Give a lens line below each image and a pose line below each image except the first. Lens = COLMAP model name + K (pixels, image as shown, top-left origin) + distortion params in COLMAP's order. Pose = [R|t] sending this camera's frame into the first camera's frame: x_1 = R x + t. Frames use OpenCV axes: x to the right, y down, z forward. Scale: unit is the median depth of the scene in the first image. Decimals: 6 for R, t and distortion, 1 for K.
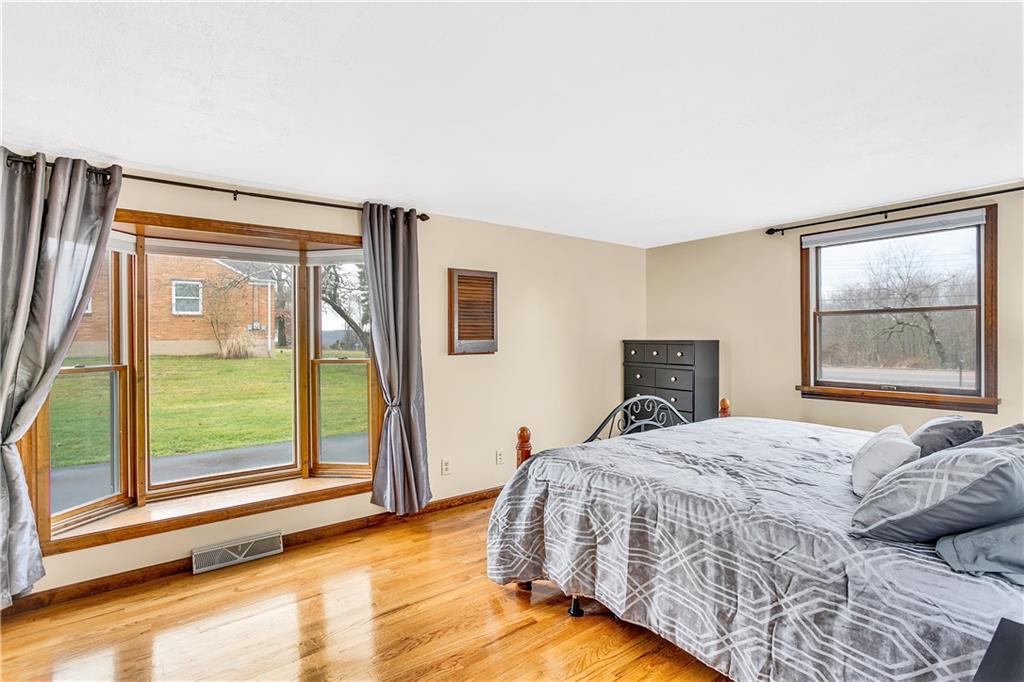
lens RADIAL K [[498.0, 0, 513.7], [0, 498.0, 337.0], [0, 0, 1]] dist [-0.019208, 0.002490]
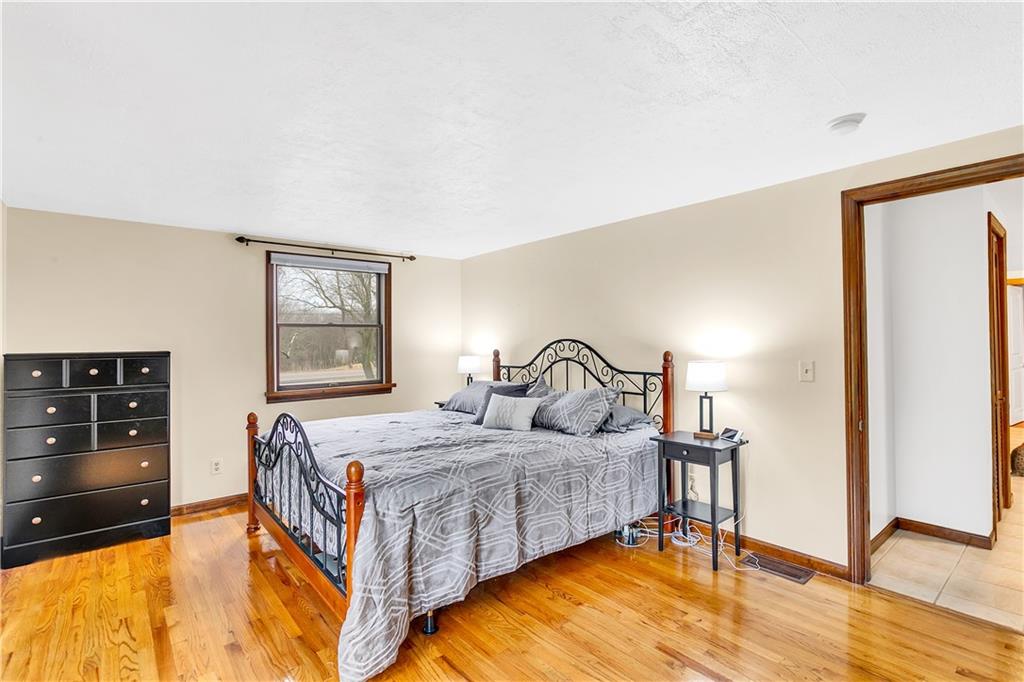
lens RADIAL K [[498.0, 0, 513.5], [0, 498.0, 341.3], [0, 0, 1]] dist [-0.019208, 0.002490]
pose [[-0.073829, 0.009273, 0.997228, -0.926586], [0.012160, 0.999891, -0.008397, 0.007976], [-0.997197, 0.011506, -0.073933, 0.989185]]
